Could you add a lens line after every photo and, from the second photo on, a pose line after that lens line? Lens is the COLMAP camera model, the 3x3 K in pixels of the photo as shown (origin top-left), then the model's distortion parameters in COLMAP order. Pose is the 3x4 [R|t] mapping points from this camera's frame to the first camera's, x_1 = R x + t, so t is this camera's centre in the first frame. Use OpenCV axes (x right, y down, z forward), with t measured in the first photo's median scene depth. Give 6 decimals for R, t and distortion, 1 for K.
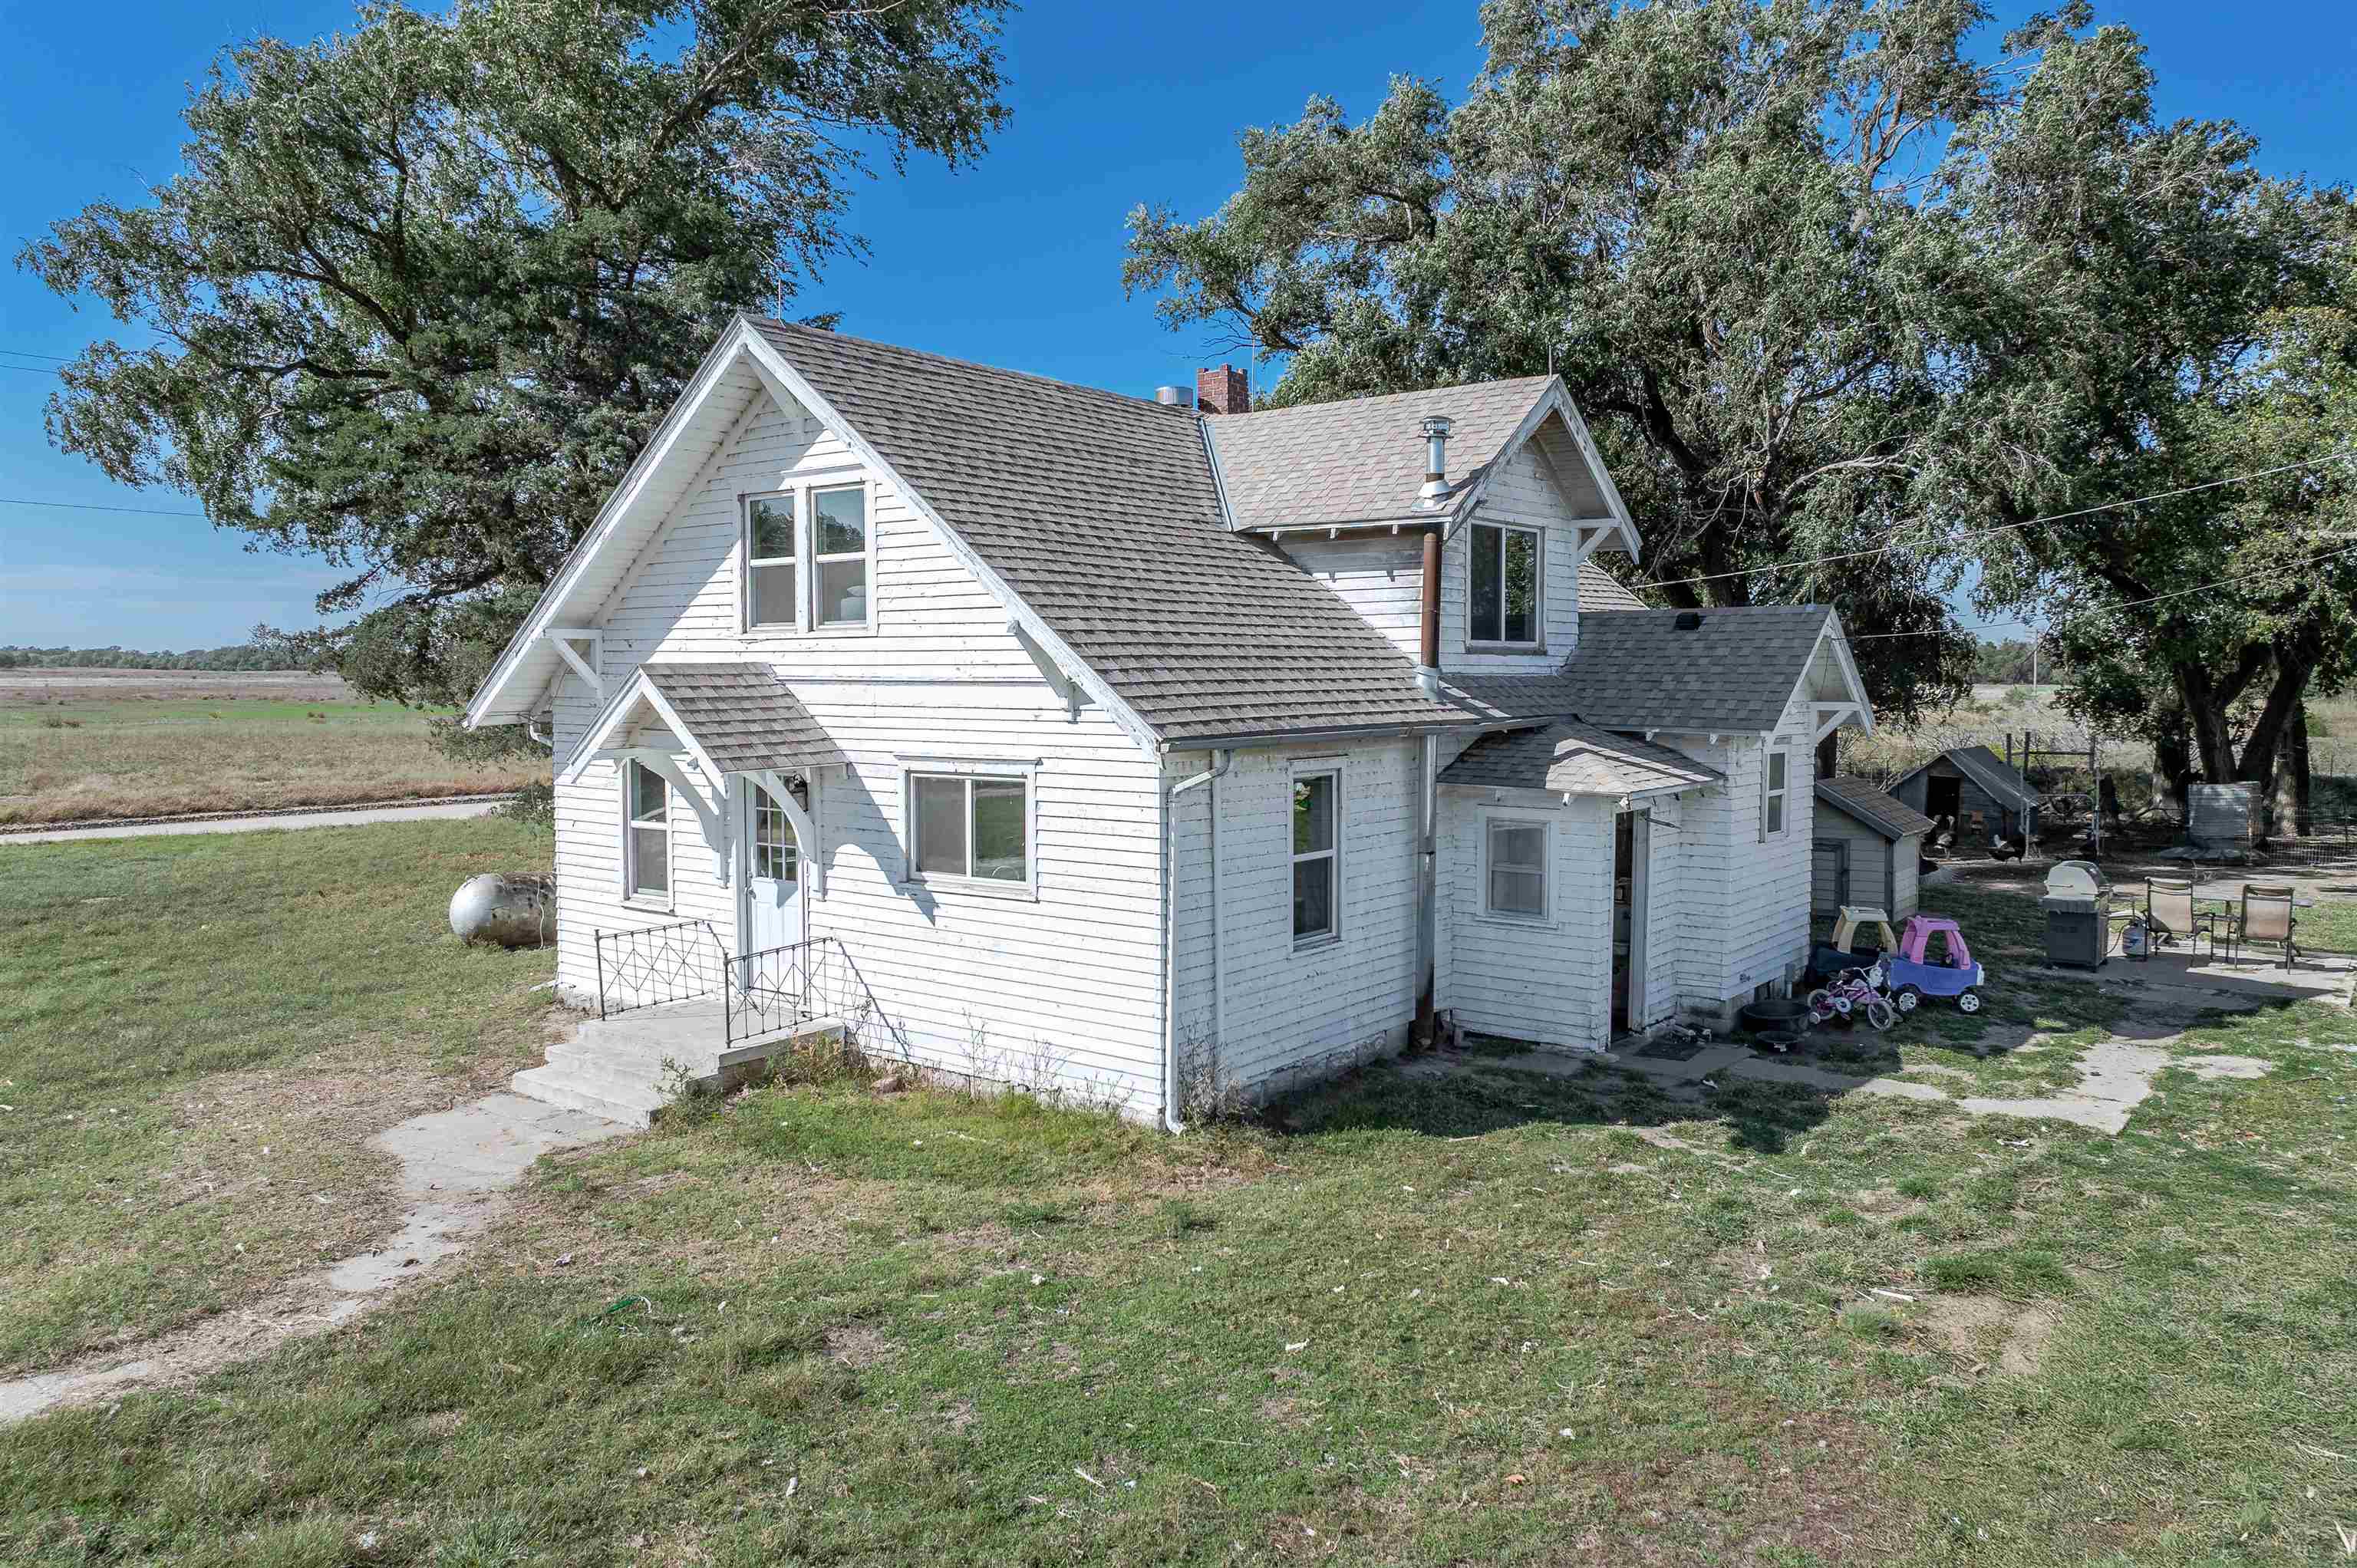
lens RADIAL K [[1641.1, 0, 1178.5], [0, 1641.1, 784.0], [0, 0, 1]] dist [-0.040106, 0.006545]
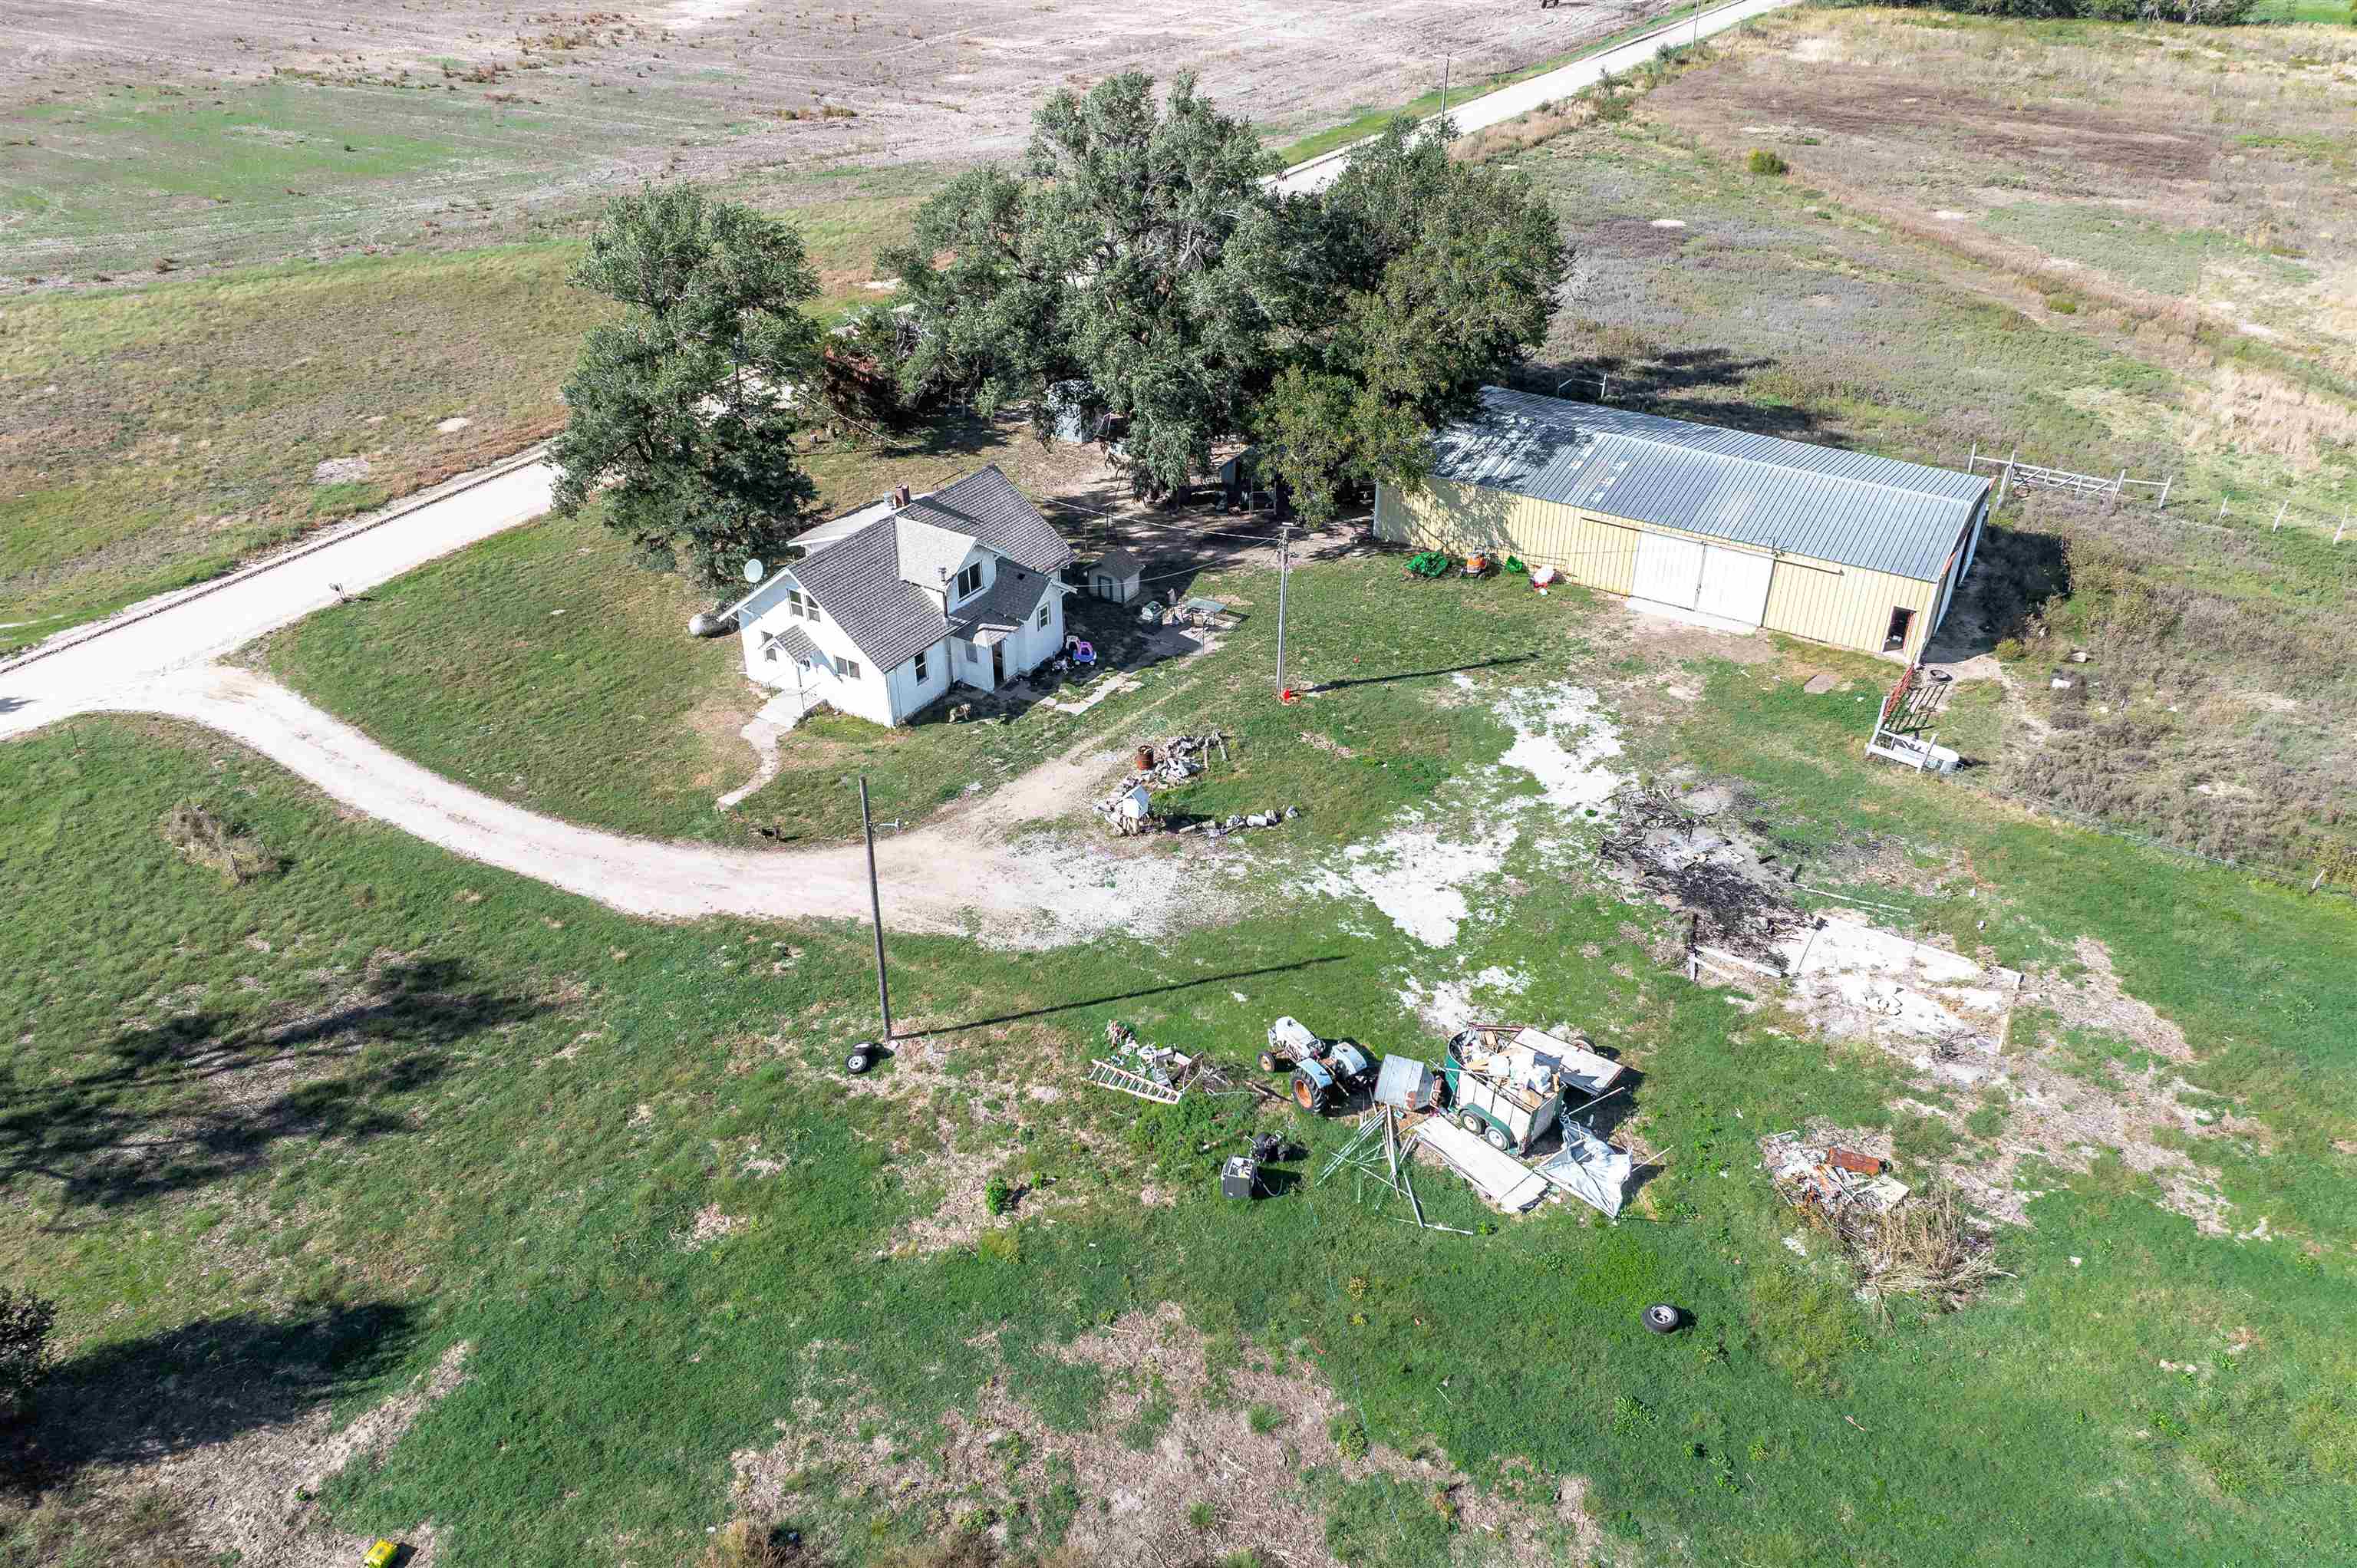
lens RADIAL K [[1641.1, 0, 1178.5], [0, 1641.1, 784.0], [0, 0, 1]] dist [-0.040106, 0.006545]
pose [[0.996030, -0.054571, 0.070327, 0.478990], [0.015024, 0.881773, 0.471436, -1.902561], [-0.087740, -0.468507, 0.879092, -3.460797]]
